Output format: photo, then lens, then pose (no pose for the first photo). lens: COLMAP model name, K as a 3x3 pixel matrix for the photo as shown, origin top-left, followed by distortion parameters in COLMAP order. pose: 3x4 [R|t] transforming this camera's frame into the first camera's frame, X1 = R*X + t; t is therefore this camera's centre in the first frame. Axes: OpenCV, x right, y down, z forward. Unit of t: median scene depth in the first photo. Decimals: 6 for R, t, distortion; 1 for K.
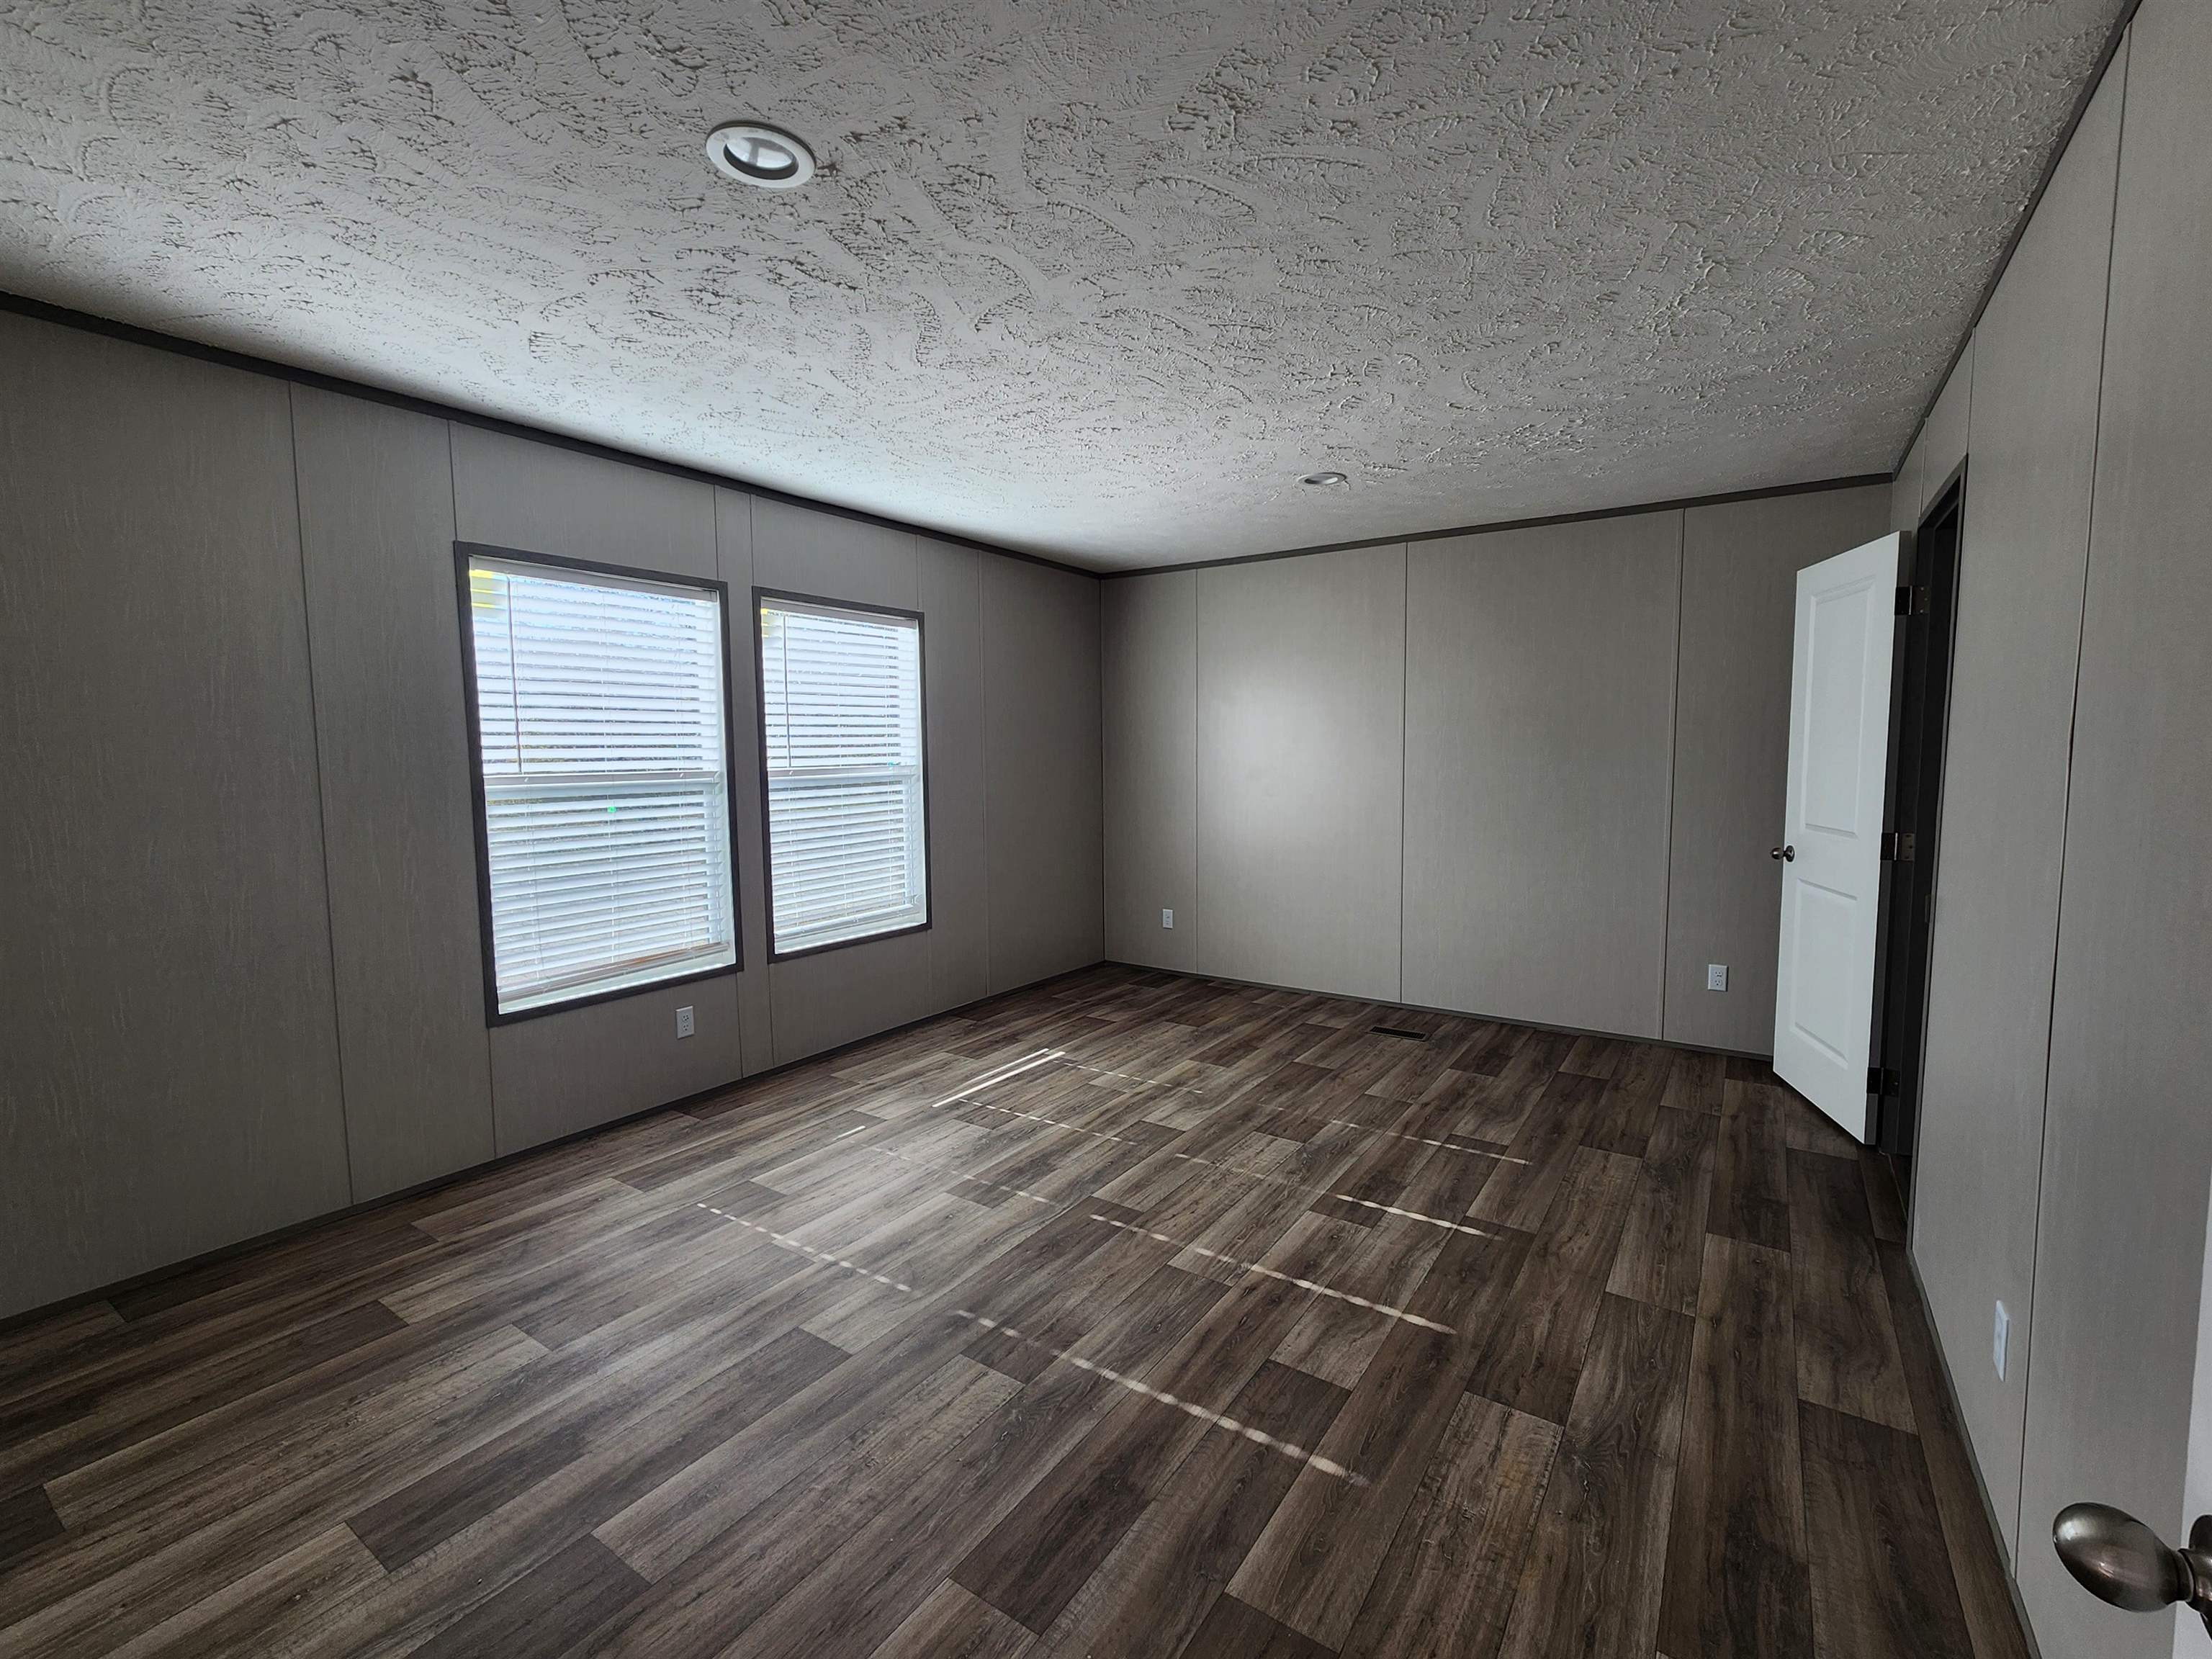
lens RADIAL K [[970.5, 0, 1172.1], [0, 970.5, 811.8], [0, 0, 1]] dist [0.000701, -0.002579]
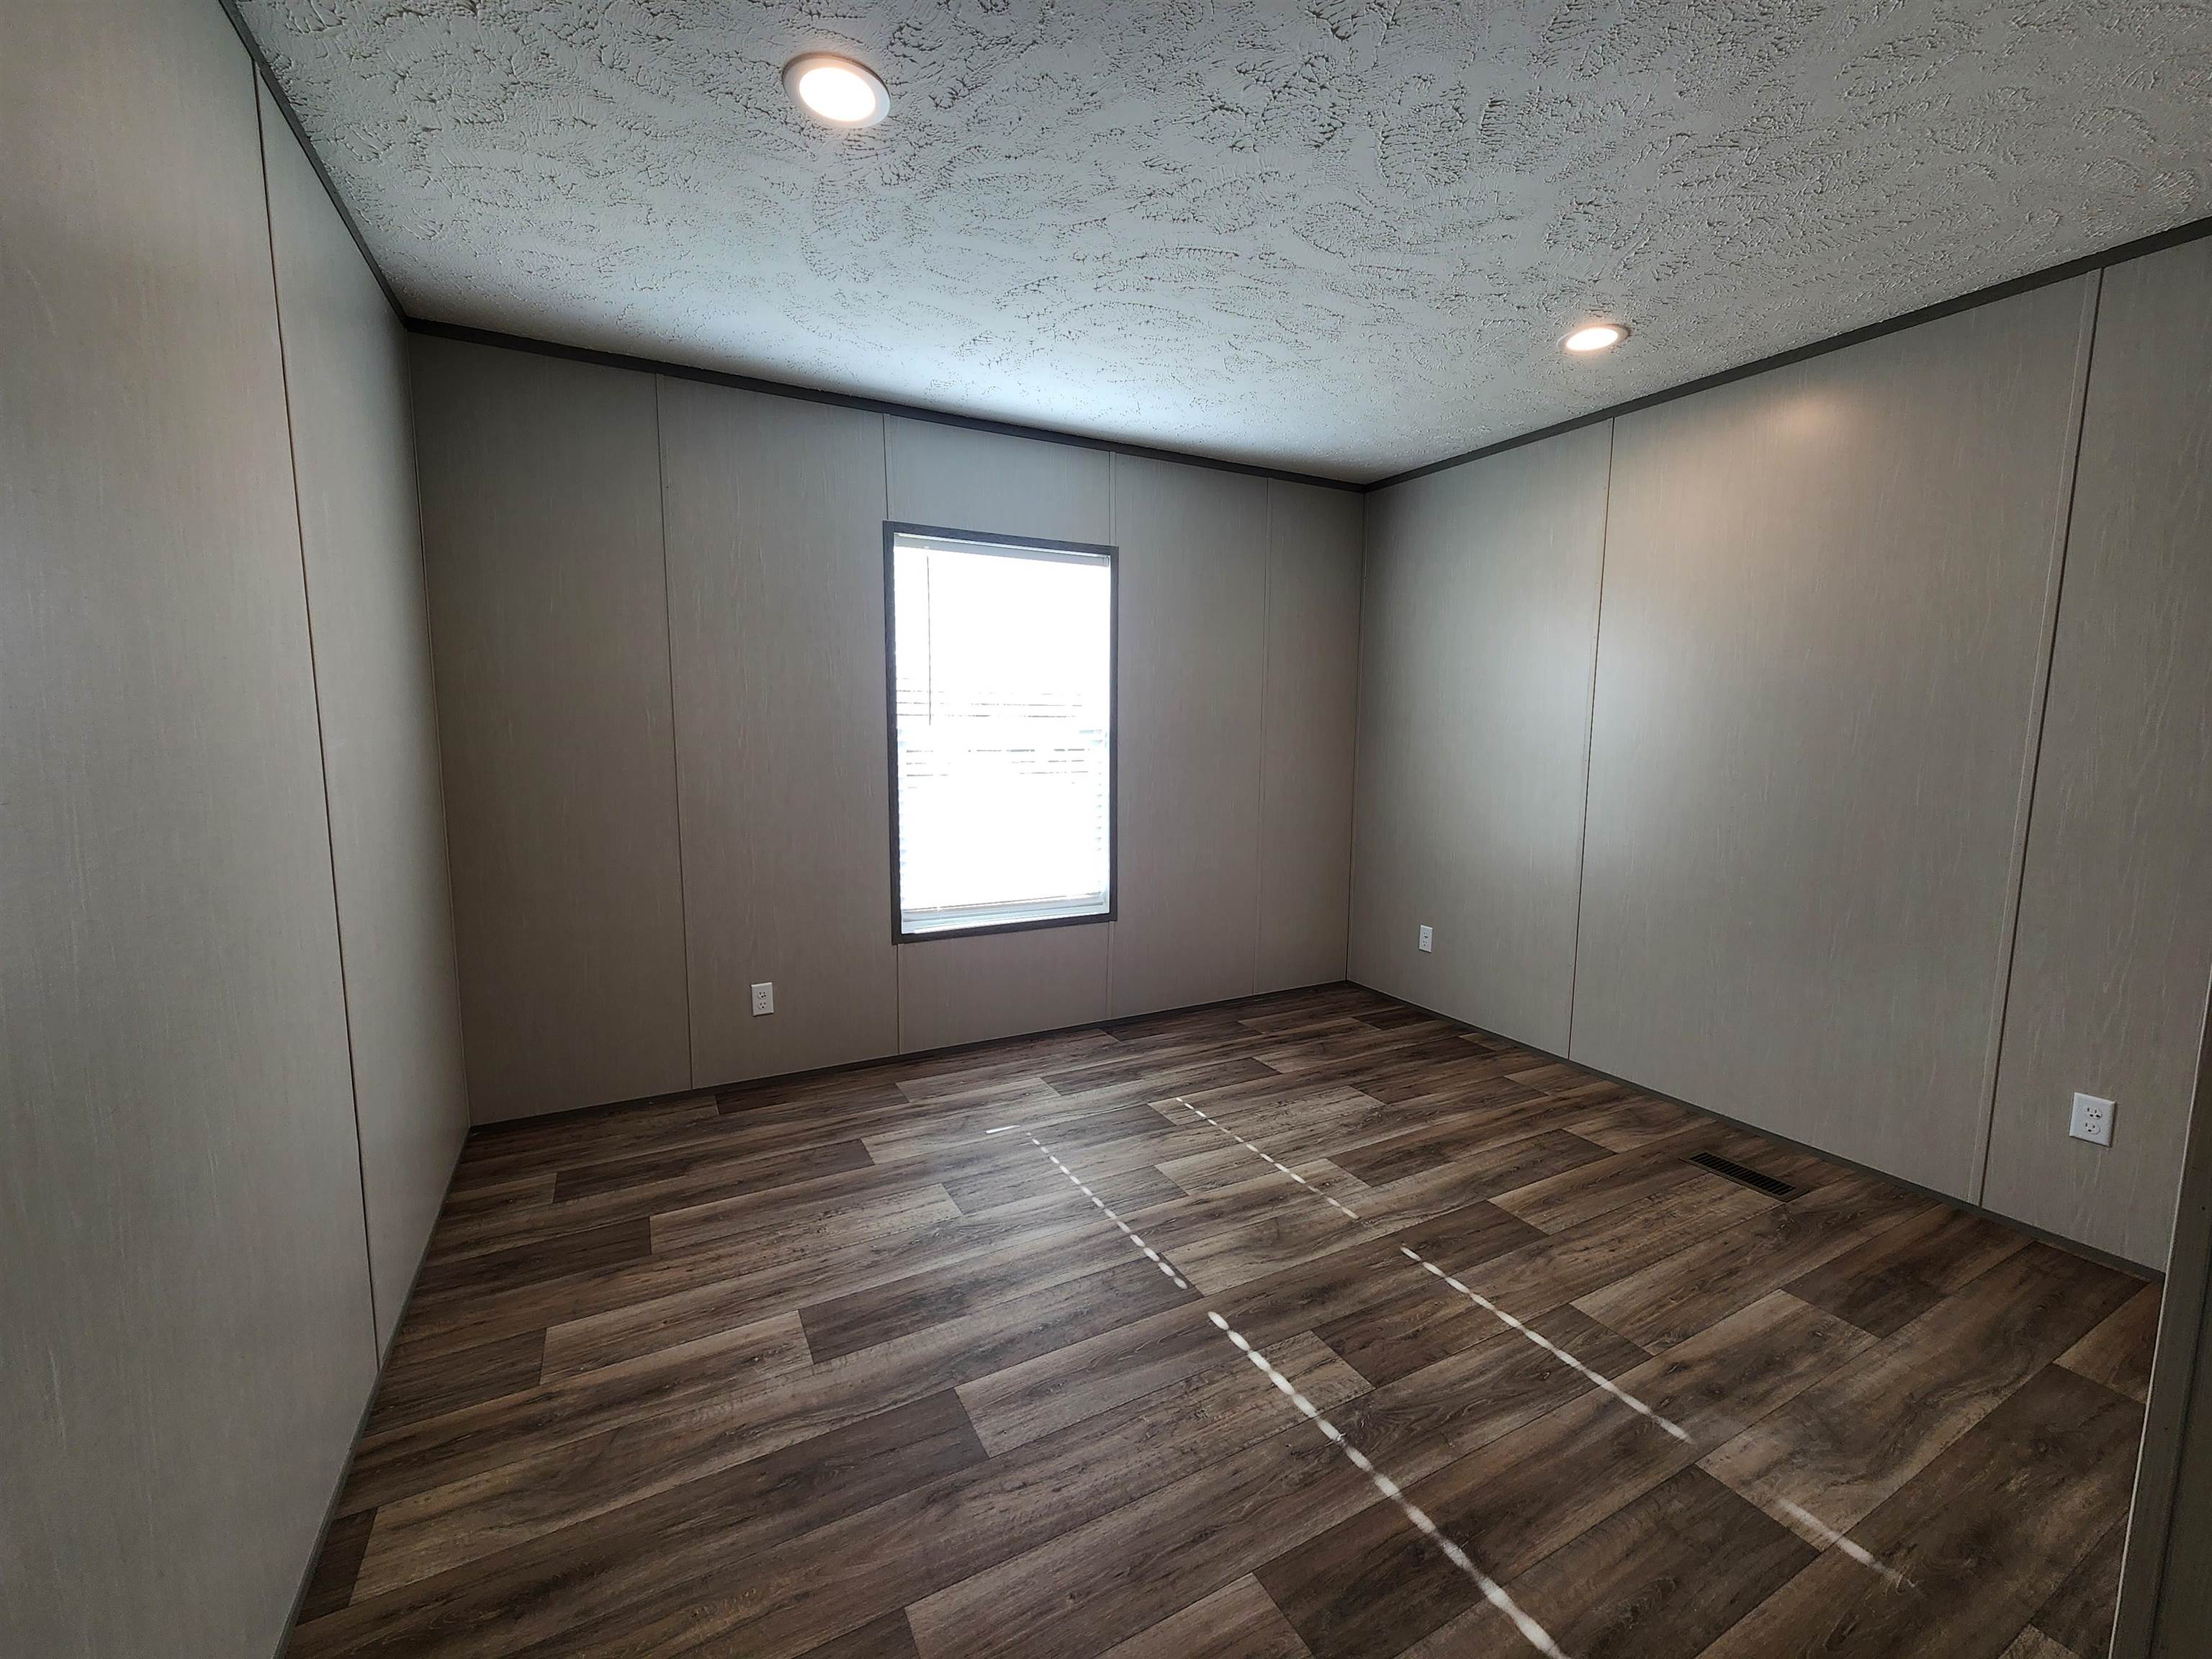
lens RADIAL K [[889.8, 0, 1104.5], [0, 889.8, 760.2], [0, 0, 1]] dist [0.000287, 0.000481]
pose [[0.856501, 0.031689, -0.515171, 0.079688], [-0.045156, 0.998887, -0.013631, -0.008866], [0.514166, 0.034938, 0.856979, 0.130134]]
